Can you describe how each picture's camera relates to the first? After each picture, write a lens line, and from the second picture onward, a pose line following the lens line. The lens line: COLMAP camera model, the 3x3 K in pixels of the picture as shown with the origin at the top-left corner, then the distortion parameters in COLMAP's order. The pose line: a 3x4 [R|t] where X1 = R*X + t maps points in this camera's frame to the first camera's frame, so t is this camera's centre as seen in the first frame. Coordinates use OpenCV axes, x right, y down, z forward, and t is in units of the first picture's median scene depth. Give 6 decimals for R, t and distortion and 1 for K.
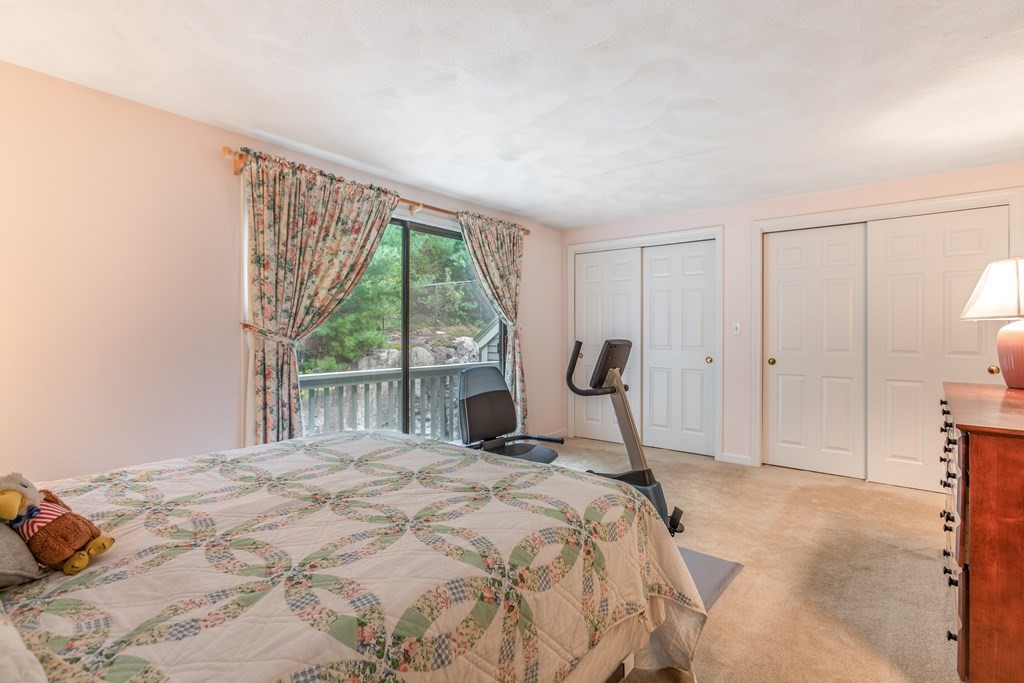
lens RADIAL K [[480.3, 0, 504.5], [0, 480.3, 329.5], [0, 0, 1]] dist [-0.014037, 0.008108]
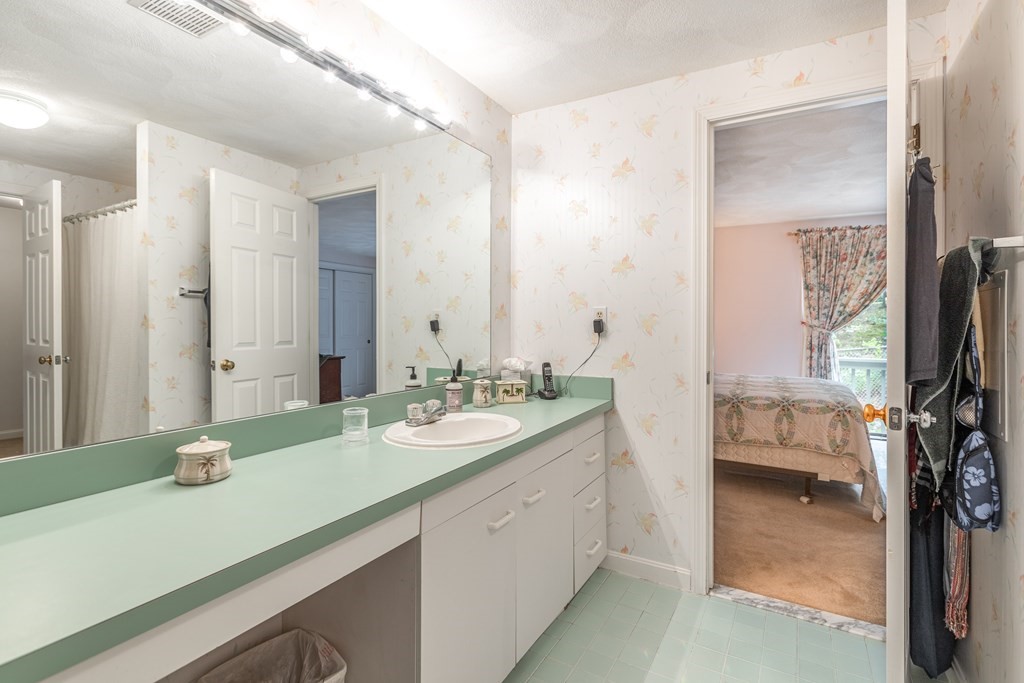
lens RADIAL K [[480.3, 0, 521.8], [0, 480.3, 323.9], [0, 0, 1]] dist [-0.014037, 0.008108]
pose [[0.199045, 0.003192, -0.979985, 1.024038], [0.003536, 0.999986, 0.003975, -0.013978], [0.979984, -0.004257, 0.199030, -0.425848]]
